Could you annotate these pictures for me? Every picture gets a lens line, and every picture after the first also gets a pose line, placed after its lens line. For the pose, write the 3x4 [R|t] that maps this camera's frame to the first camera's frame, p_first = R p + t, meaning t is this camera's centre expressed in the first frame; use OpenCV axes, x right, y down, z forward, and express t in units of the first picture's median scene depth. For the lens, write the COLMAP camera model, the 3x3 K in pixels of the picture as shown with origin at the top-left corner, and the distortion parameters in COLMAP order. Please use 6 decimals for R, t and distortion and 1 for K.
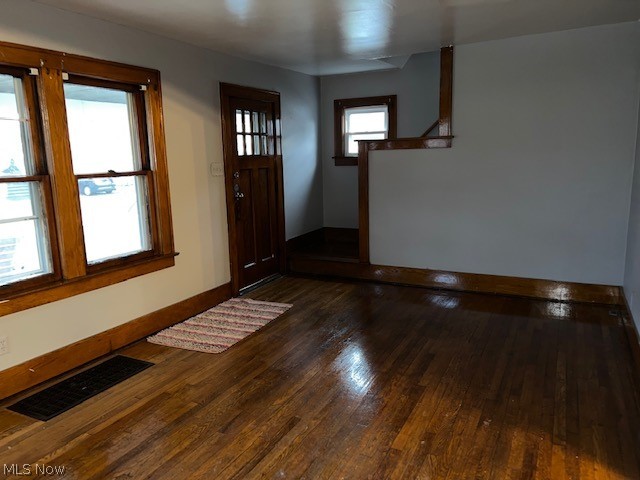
lens RADIAL K [[489.3, 0, 317.1], [0, 489.3, 239.7], [0, 0, 1]] dist [0.103517, -0.124095]
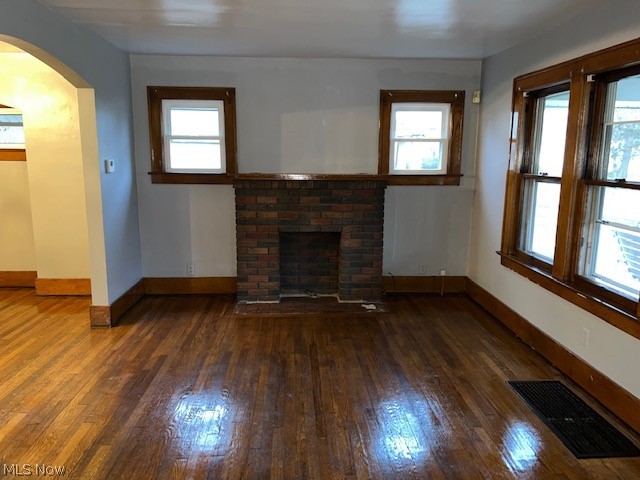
lens RADIAL K [[481.8, 0, 320.0], [0, 481.8, 240.0], [0, 0, 1]] dist [0.089954, -0.117483]
pose [[-0.868785, 0.105251, -0.483875, 0.294964], [-0.071058, 0.940541, 0.332166, -0.246060], [0.490065, 0.322964, -0.809649, 1.265443]]
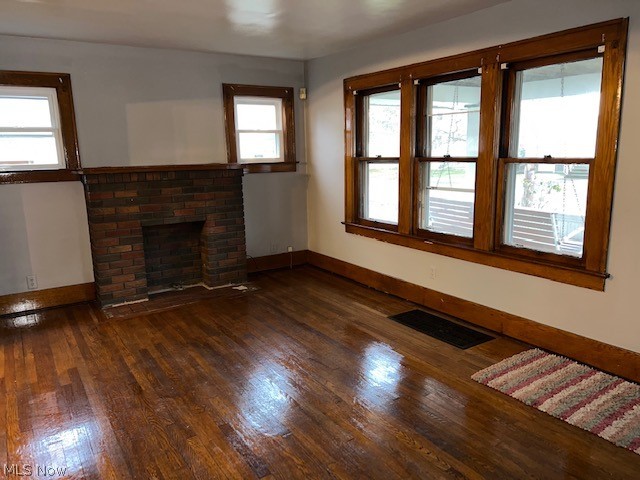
lens RADIAL K [[489.3, 0, 317.1], [0, 489.3, 239.7], [0, 0, 1]] dist [0.103517, -0.124095]
pose [[-0.502346, 0.193587, -0.842717, 0.620377], [-0.115075, 0.950977, 0.287053, -0.214693], [0.856975, 0.241176, -0.455442, 1.131153]]
